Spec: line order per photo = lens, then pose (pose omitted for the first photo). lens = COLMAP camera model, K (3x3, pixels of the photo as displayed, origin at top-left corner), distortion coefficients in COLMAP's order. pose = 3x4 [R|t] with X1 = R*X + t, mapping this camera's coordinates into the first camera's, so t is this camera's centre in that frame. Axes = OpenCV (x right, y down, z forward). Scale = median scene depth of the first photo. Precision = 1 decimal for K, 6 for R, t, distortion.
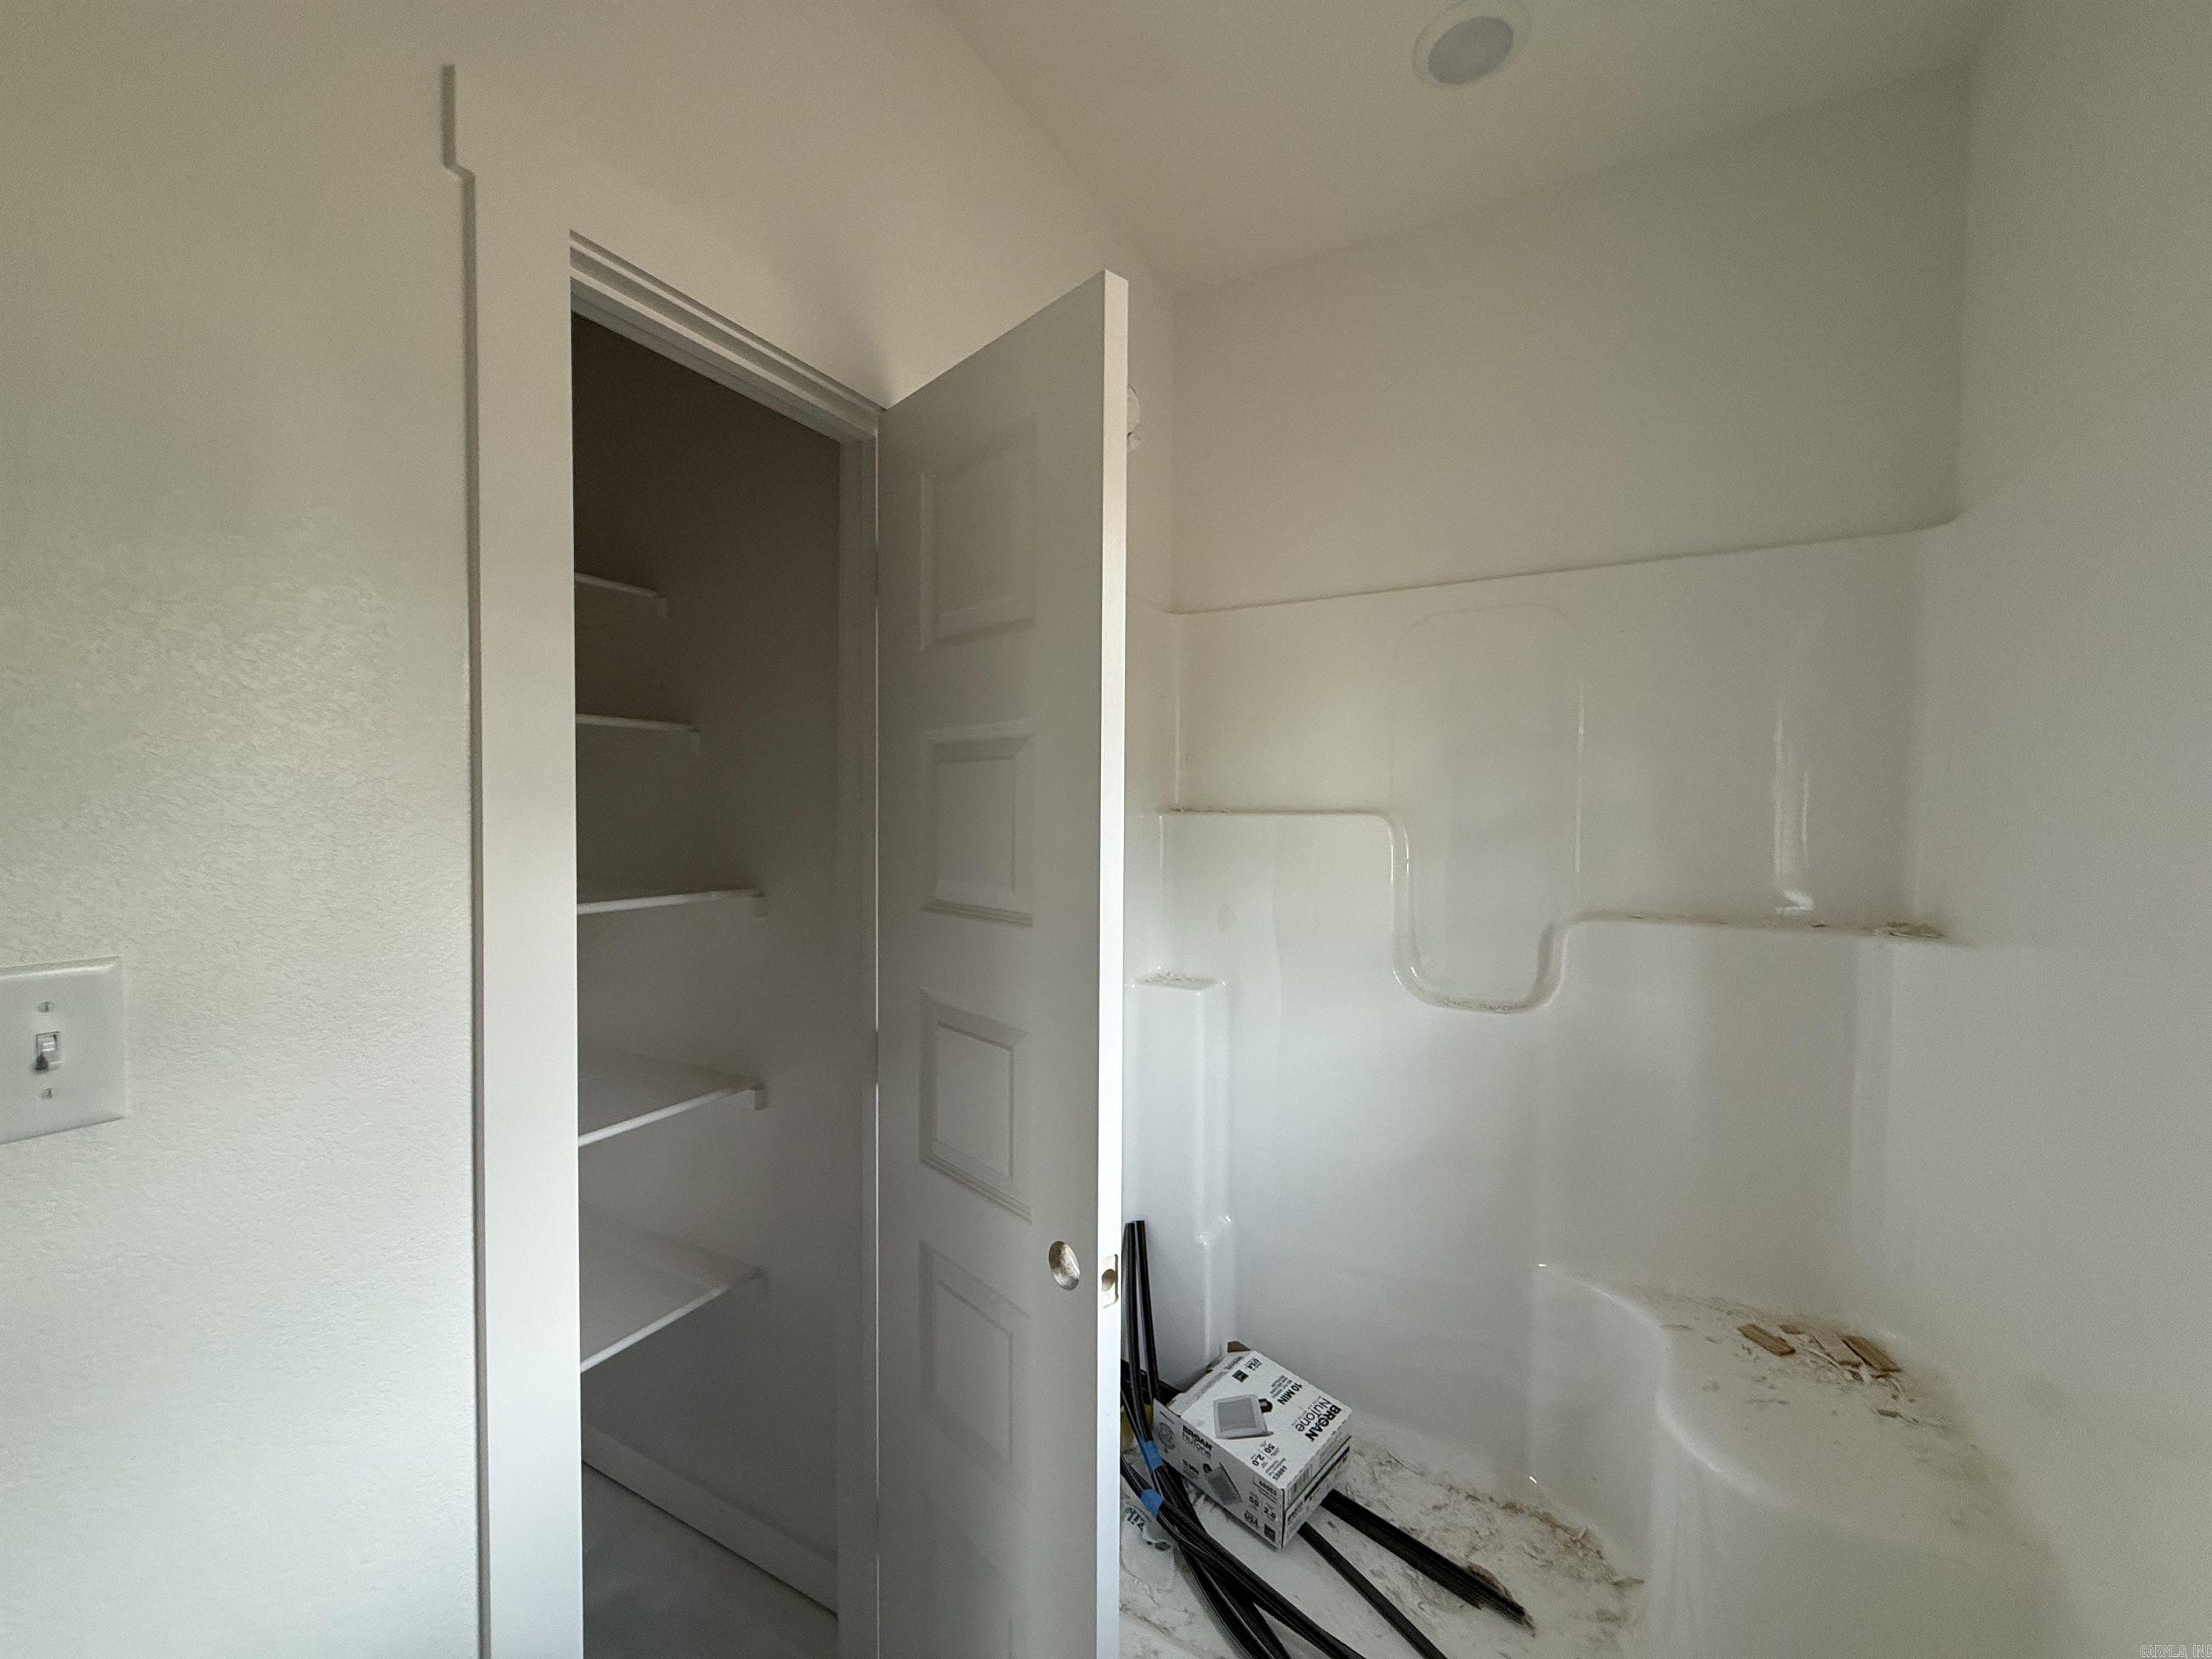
lens RADIAL K [[886.3, 0, 1098.9], [0, 886.3, 831.2], [0, 0, 1]] dist [0.001491, 0.000056]
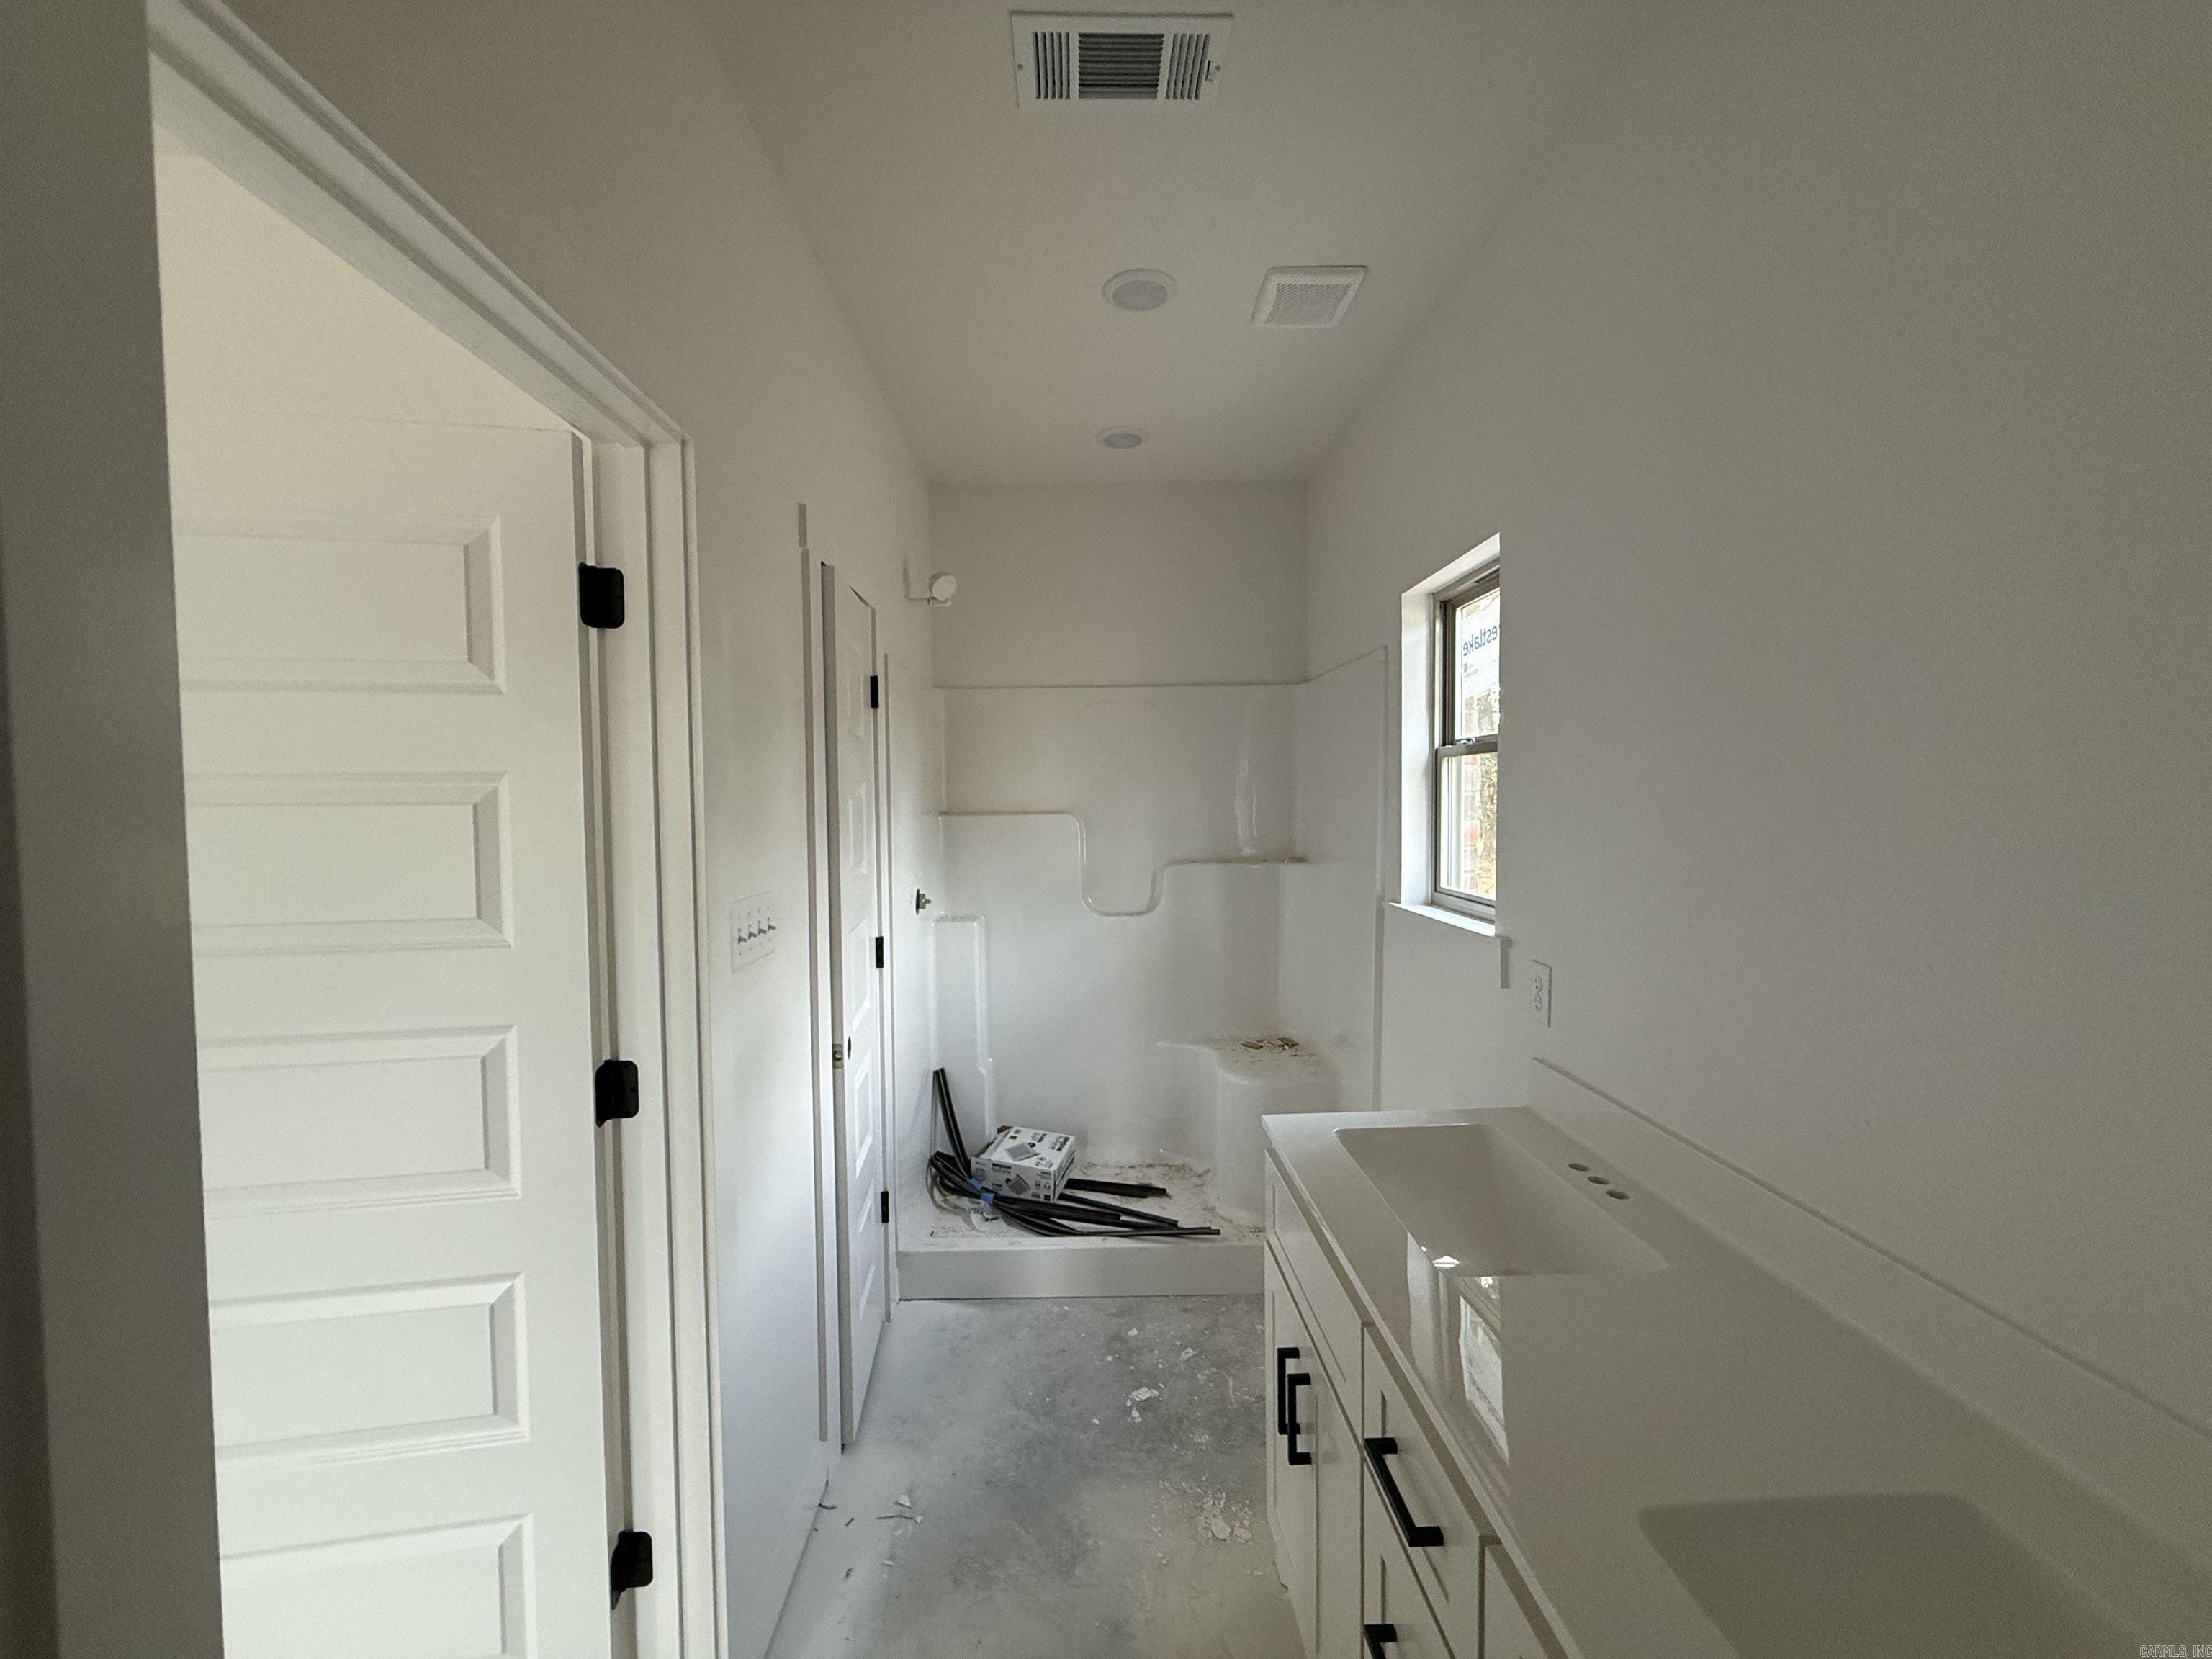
lens RADIAL K [[886.3, 0, 1098.9], [0, 886.3, 831.2], [0, 0, 1]] dist [0.001491, 0.000056]
pose [[0.868824, -0.035664, 0.493835, -0.575519], [0.031020, 0.999364, 0.017598, -0.014858], [-0.494148, 0.000029, 0.869378, -0.647288]]
